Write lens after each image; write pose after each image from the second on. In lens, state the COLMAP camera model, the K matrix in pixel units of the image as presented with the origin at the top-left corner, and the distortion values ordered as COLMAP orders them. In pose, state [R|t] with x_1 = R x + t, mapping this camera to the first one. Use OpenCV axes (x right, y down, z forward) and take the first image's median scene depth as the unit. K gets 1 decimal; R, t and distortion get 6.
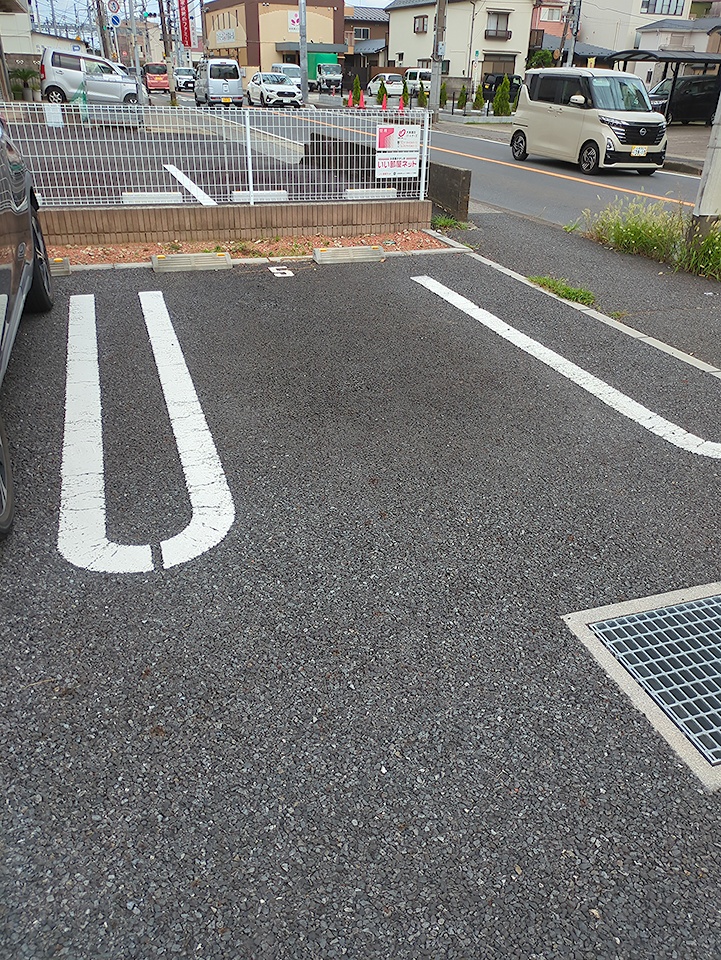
lens RADIAL K [[717.2, 0, 383.1], [0, 717.2, 483.4], [0, 0, 1]] dist [0.025205, -0.003996]
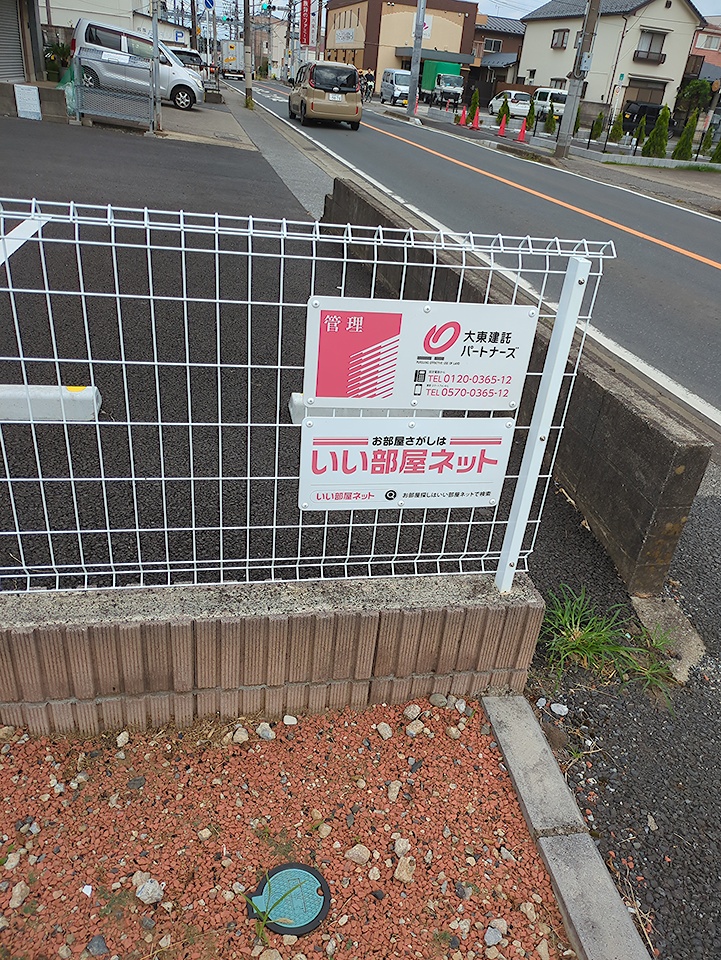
lens RADIAL K [[717.2, 0, 383.1], [0, 717.2, 483.4], [0, 0, 1]] dist [0.025205, -0.003996]
pose [[0.984605, 0.143741, -0.099453, 0.005393], [-0.145097, 0.989396, -0.006498, -0.066846], [0.097464, 0.020829, 0.995021, 0.121187]]
